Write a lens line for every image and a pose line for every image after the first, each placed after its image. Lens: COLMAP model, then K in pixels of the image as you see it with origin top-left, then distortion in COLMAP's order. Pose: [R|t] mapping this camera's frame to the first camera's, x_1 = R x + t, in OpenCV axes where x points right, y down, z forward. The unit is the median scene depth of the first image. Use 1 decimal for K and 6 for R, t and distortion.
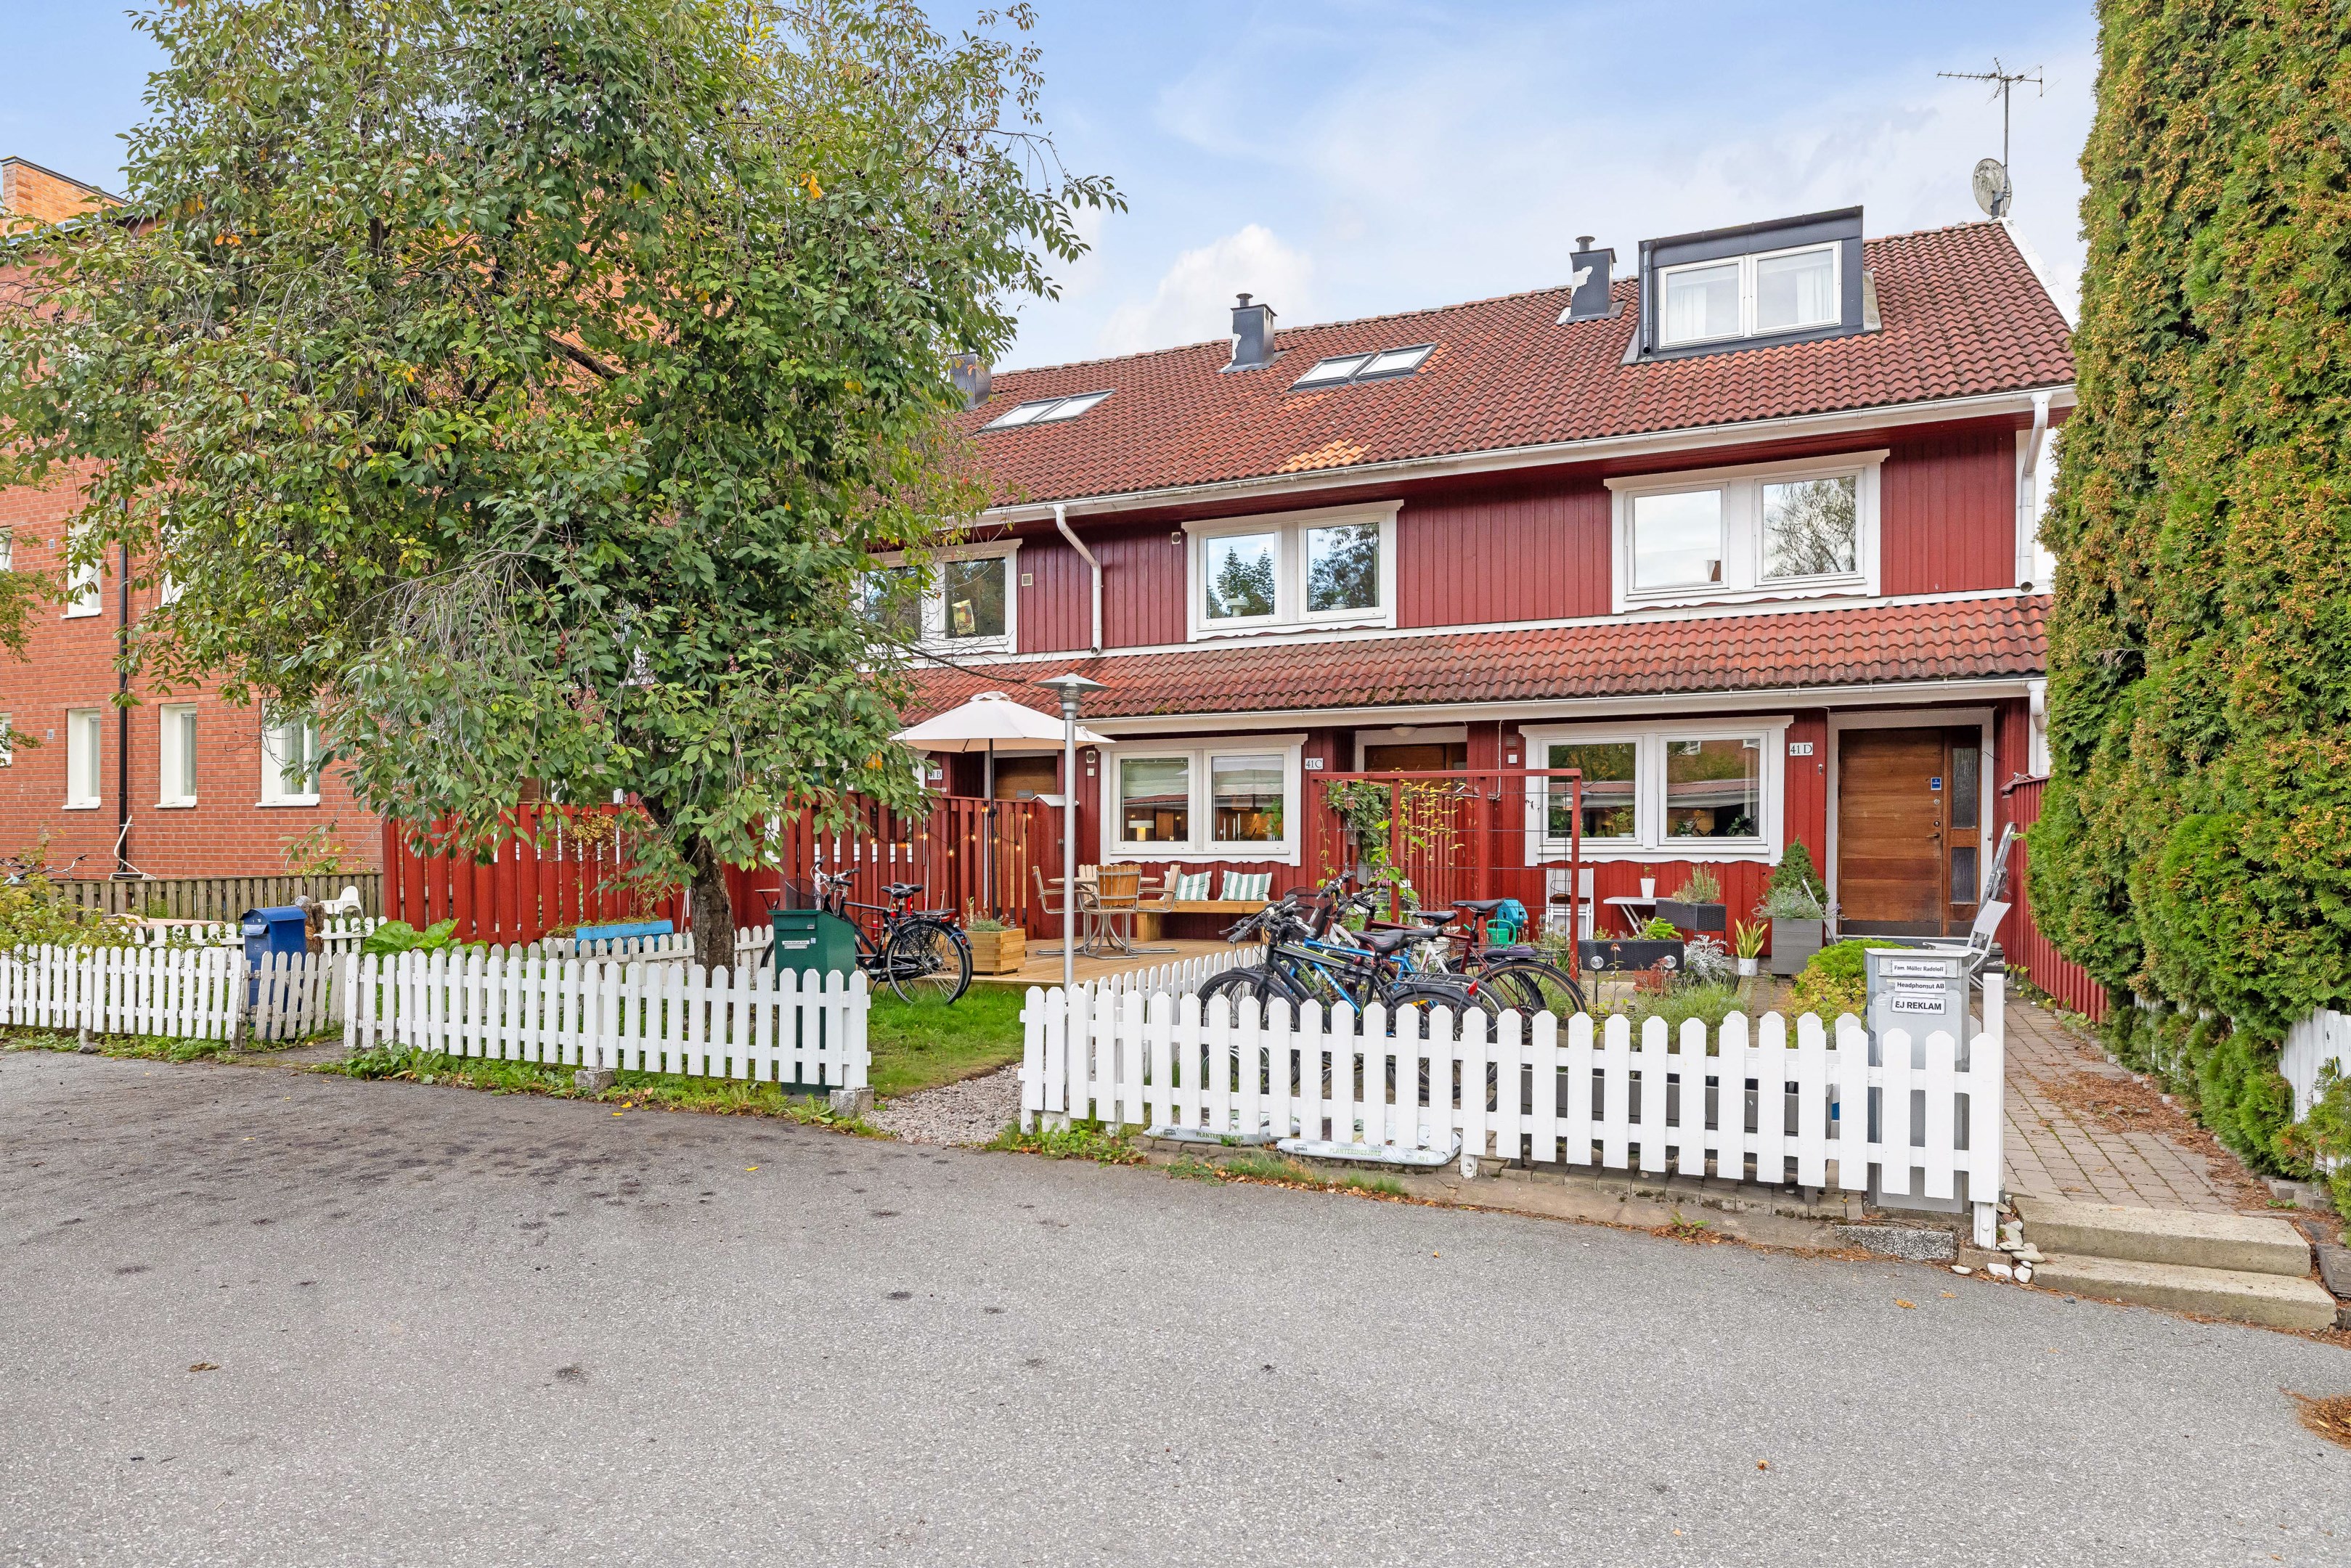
lens RADIAL K [[1542.4, 0, 1172.1], [0, 1542.4, 780.3], [0, 0, 1]] dist [0.003743, 0.000425]
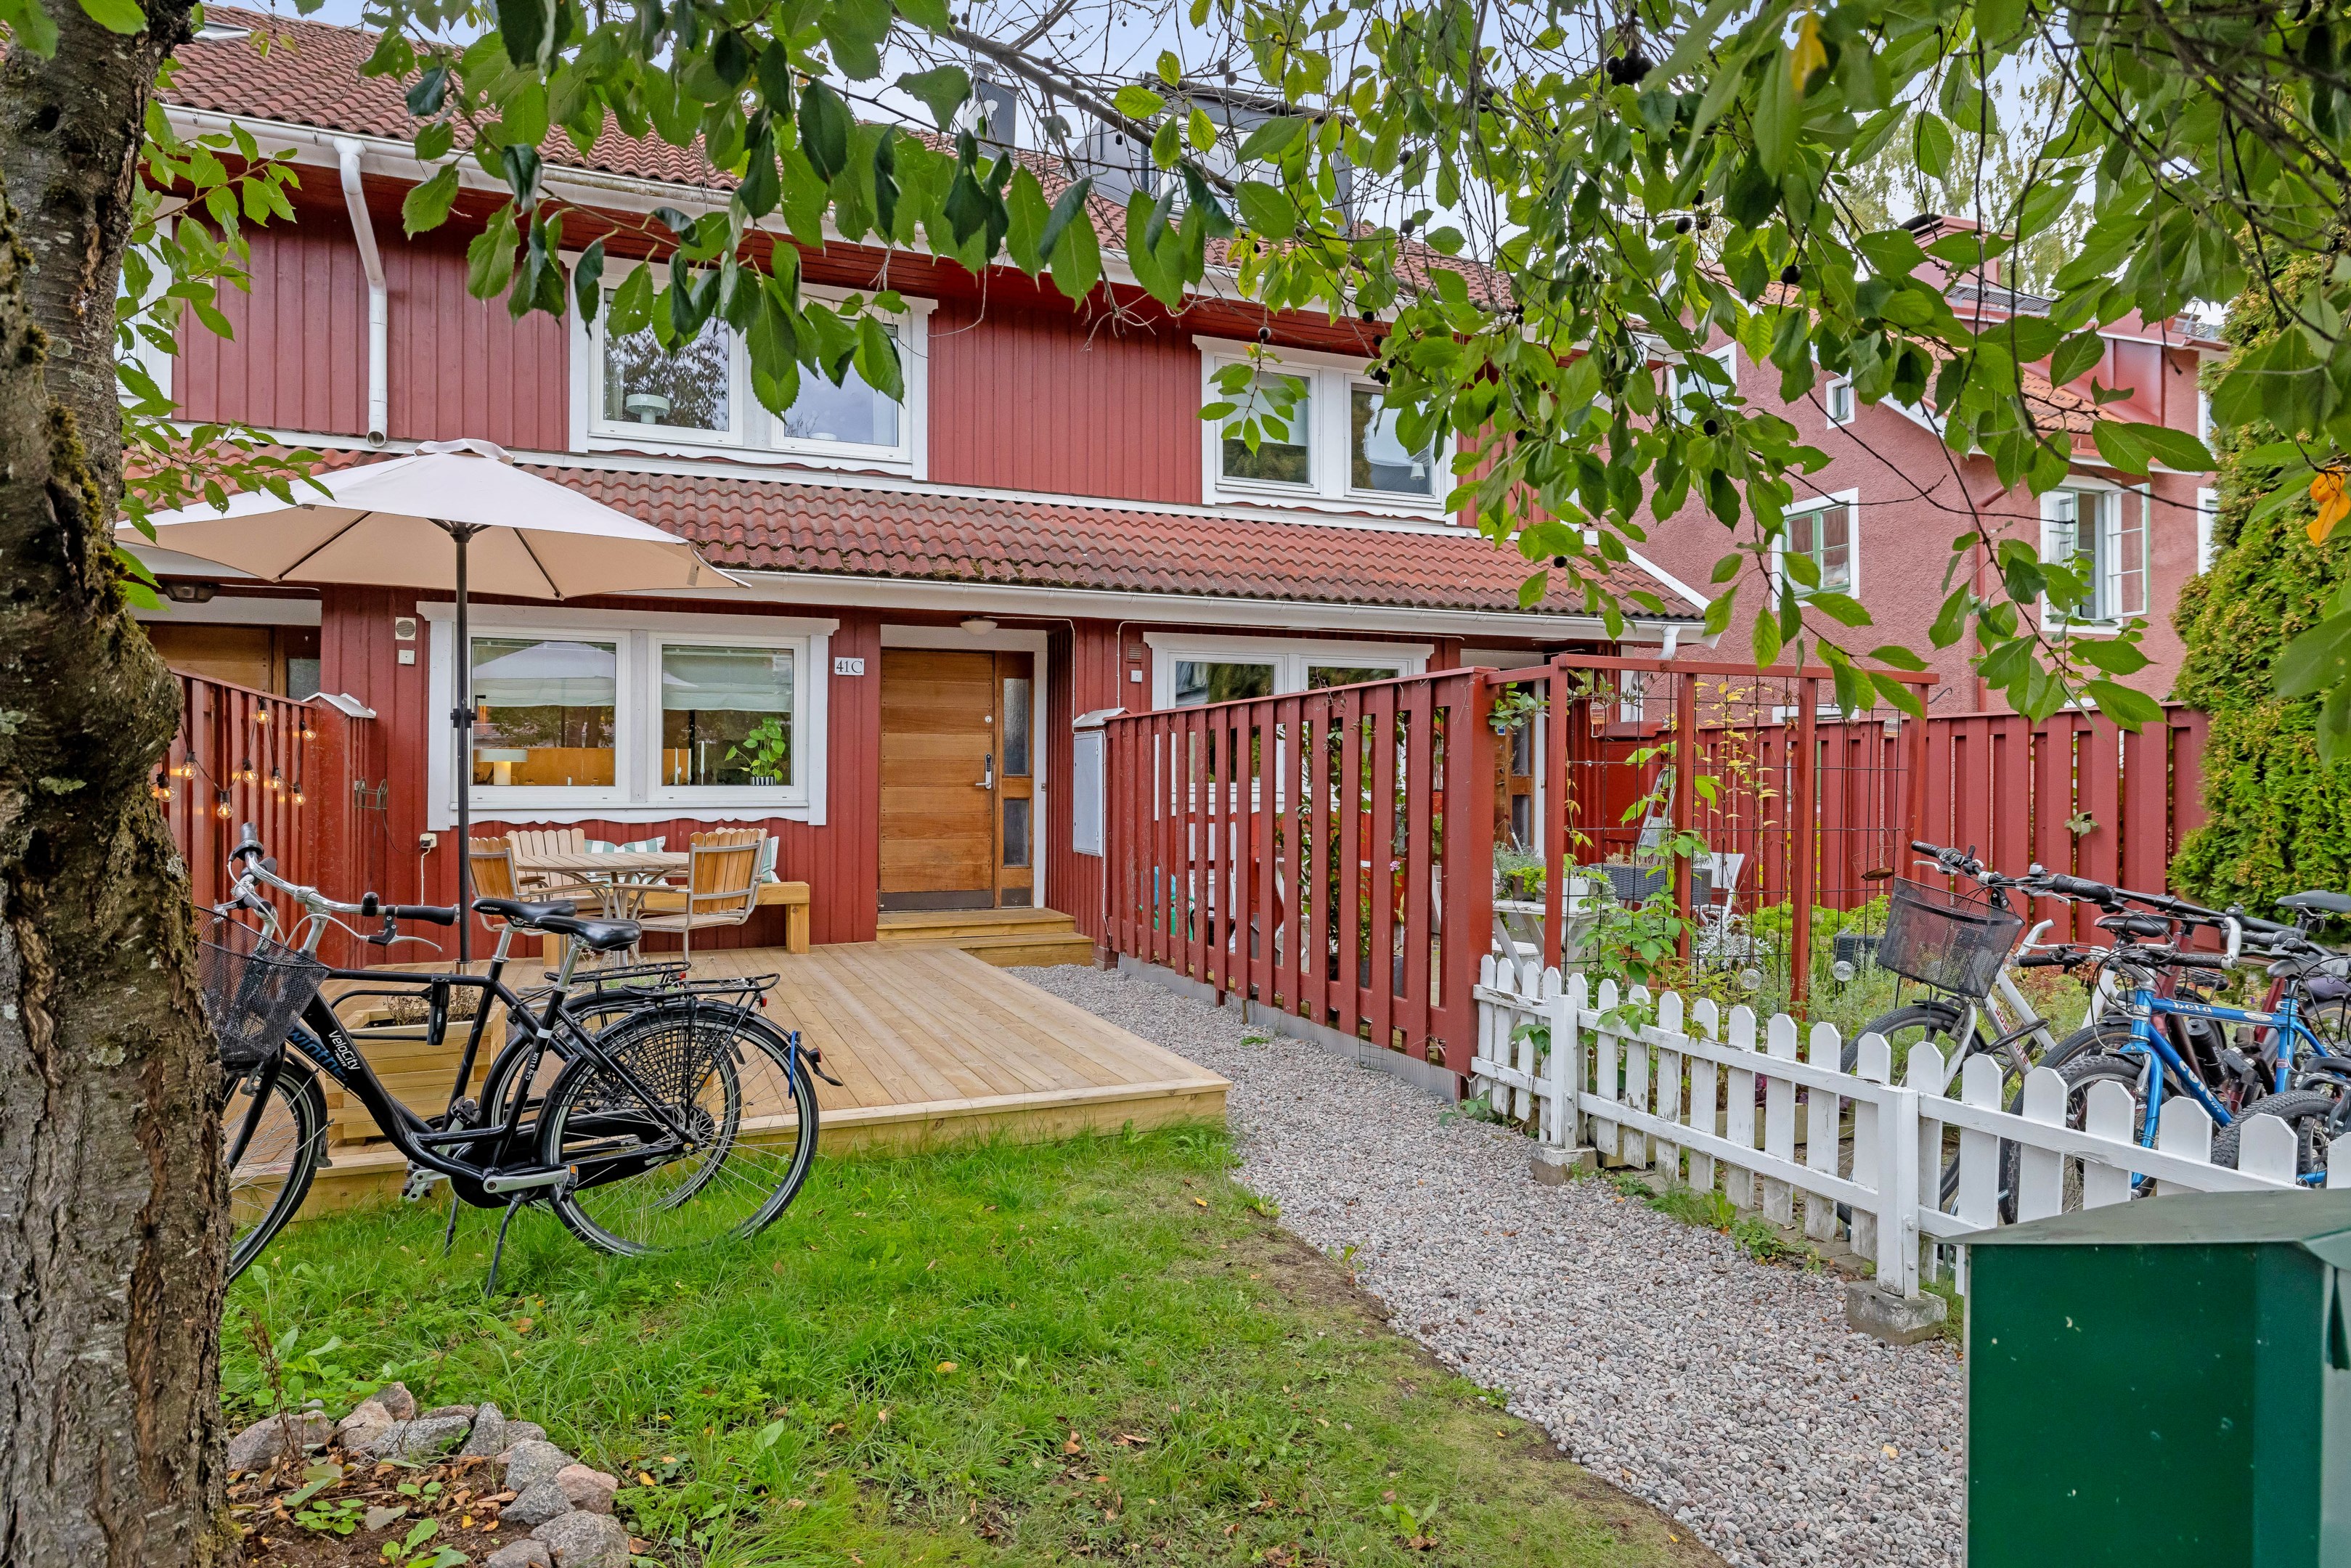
lens RADIAL K [[1392.6, 0, 1179.7], [0, 1392.6, 772.2], [0, 0, 1]] dist [-0.004261, -0.000935]
pose [[0.683212, 0.011266, 0.730133, -0.233067], [-0.029912, 0.999474, 0.012568, 0.021639], [-0.729607, -0.030427, 0.683189, 0.488557]]
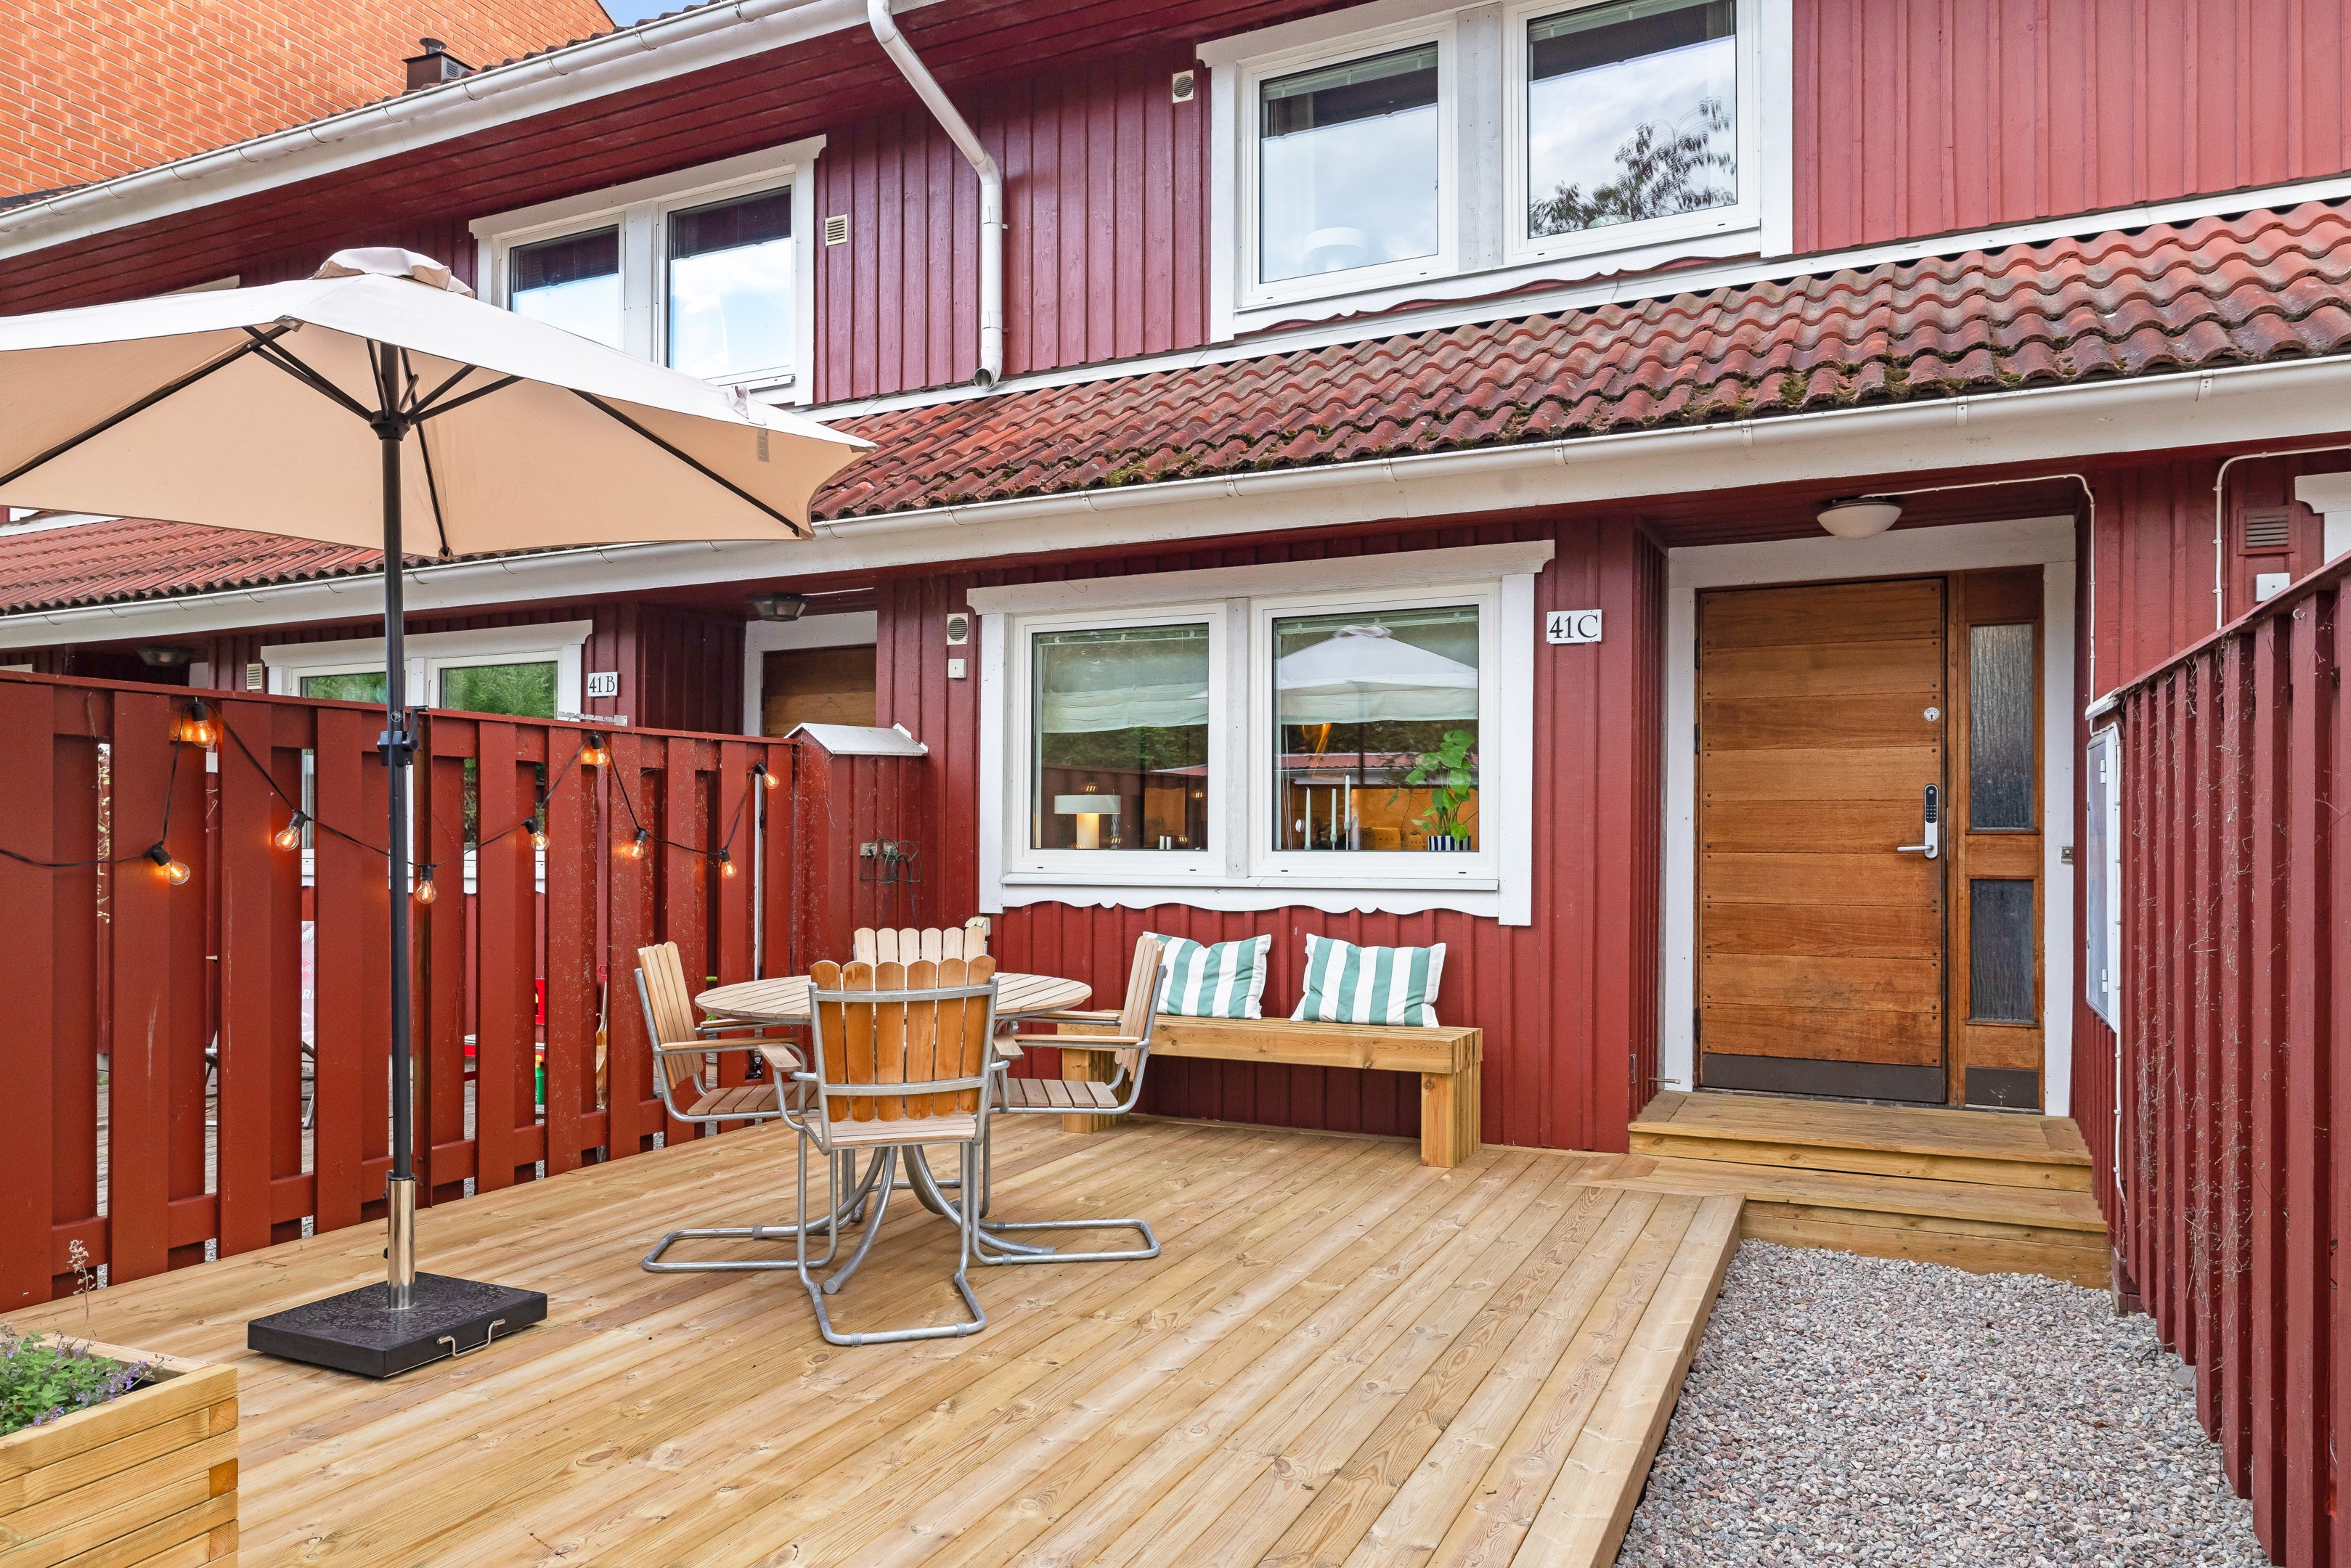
lens RADIAL K [[1550.3, 0, 1181.0], [0, 1550.3, 808.6], [0, 0, 1]] dist [-0.002287, 0.000895]
pose [[0.999663, 0.002650, -0.025804, 0.013789], [-0.001982, 0.999663, 0.025888, 0.020357], [0.025864, -0.025829, 0.999332, 0.639775]]
